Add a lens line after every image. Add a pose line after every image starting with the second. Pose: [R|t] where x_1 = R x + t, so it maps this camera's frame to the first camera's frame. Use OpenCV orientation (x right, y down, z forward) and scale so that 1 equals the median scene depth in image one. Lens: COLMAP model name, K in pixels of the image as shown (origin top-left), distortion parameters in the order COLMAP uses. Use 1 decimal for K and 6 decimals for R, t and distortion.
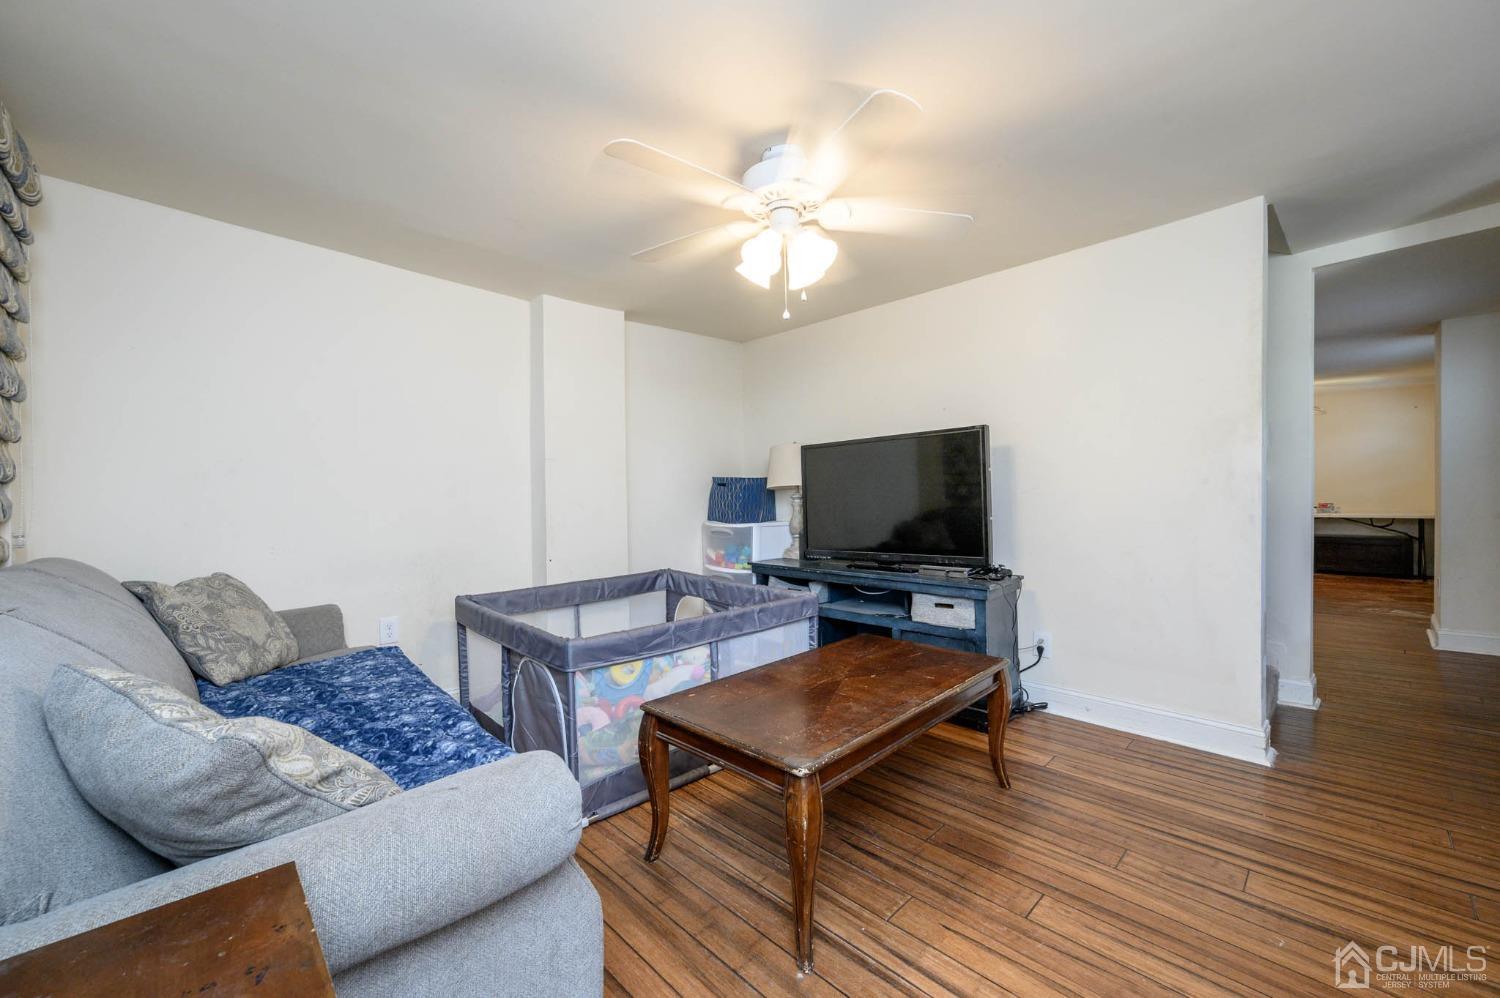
lens RADIAL K [[589.6, 0, 742.6], [0, 589.6, 499.4], [0, 0, 1]] dist [0.000286, -0.000062]
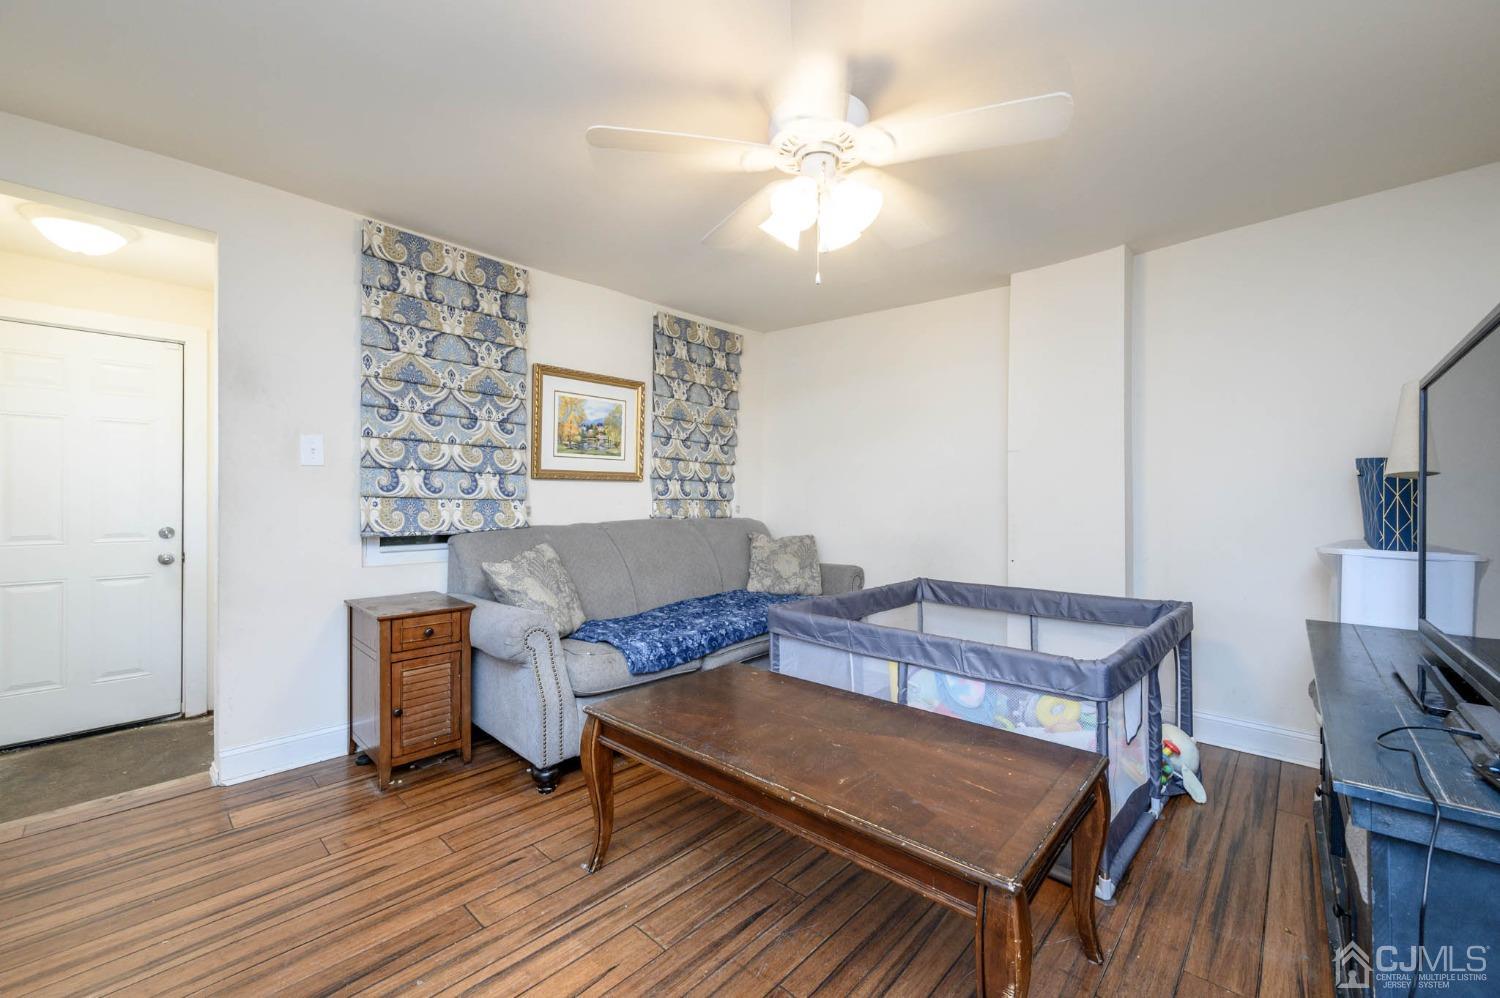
lens RADIAL K [[589.6, 0, 742.6], [0, 589.6, 499.4], [0, 0, 1]] dist [0.000286, -0.000062]
pose [[0.055308, 0.017396, -0.998318, 1.080447], [-0.009786, 0.999810, 0.016880, -0.009076], [0.998421, 0.008836, 0.055468, 0.991267]]
